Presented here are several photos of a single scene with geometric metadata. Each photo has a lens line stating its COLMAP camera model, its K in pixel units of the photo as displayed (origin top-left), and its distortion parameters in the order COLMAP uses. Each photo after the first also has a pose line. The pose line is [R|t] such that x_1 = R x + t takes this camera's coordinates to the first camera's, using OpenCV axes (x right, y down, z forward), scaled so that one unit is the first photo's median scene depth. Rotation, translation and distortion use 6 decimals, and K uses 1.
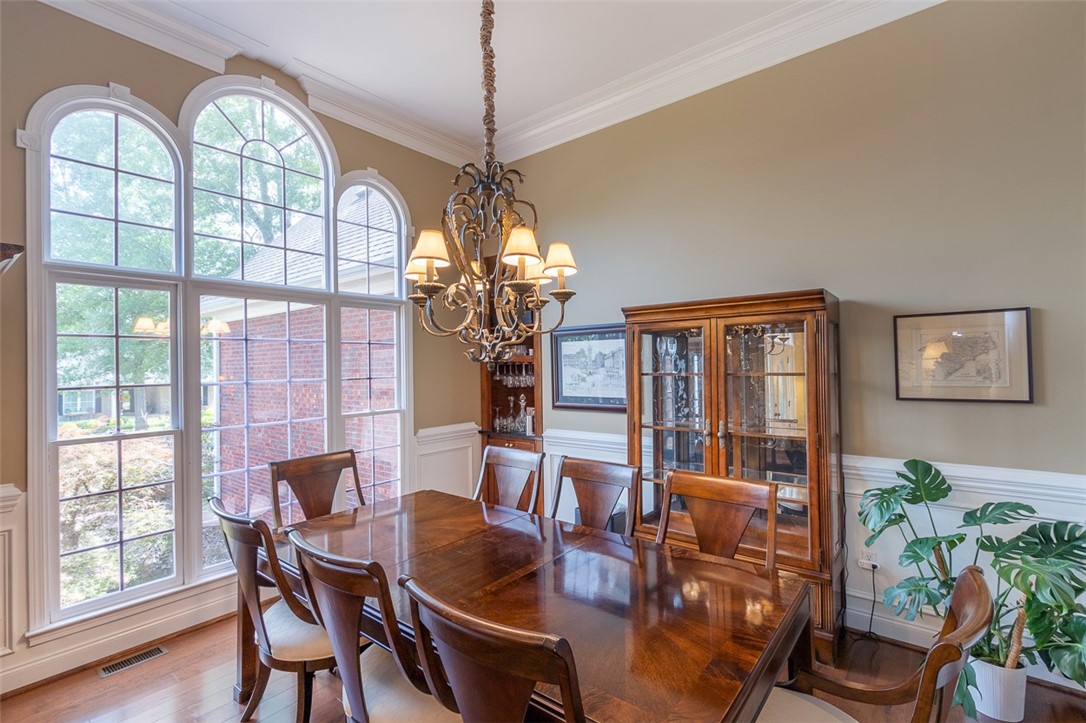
lens RADIAL K [[494.7, 0, 542.3], [0, 494.7, 360.7], [0, 0, 1]] dist [-0.004016, 0.000291]
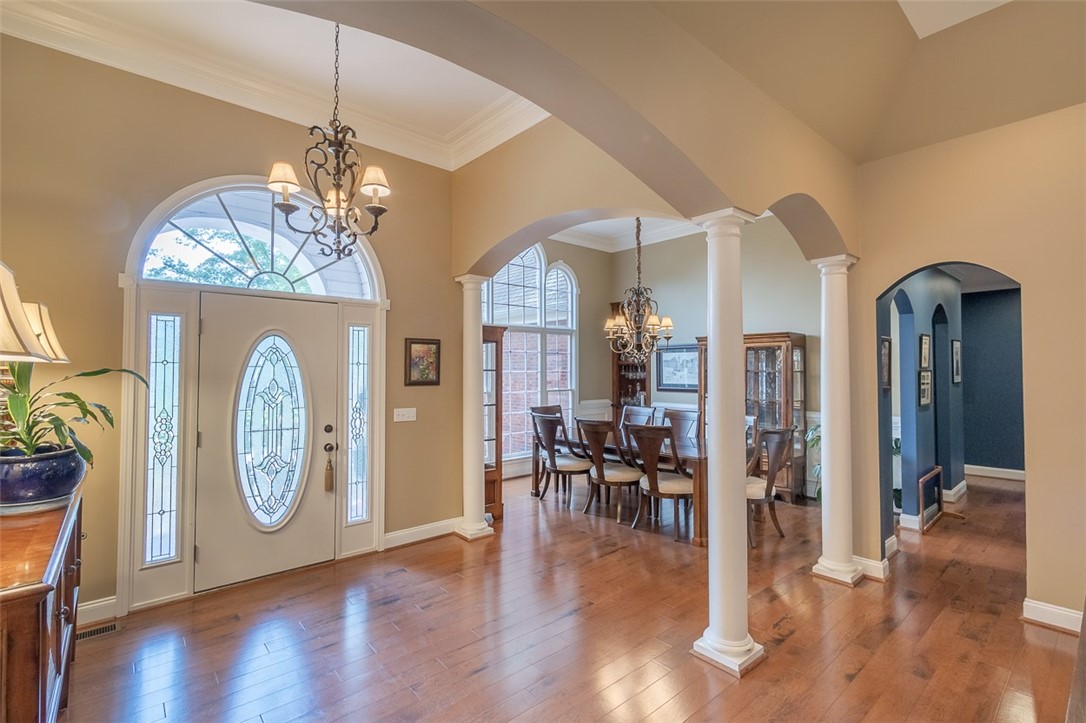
lens RADIAL K [[494.7, 0, 550.3], [0, 494.7, 359.2], [0, 0, 1]] dist [-0.004016, 0.000291]
pose [[0.987054, 0.011258, -0.159995, -0.082777], [-0.013286, 0.999844, -0.011607, 0.010891], [0.159840, 0.013582, 0.987050, -0.914055]]
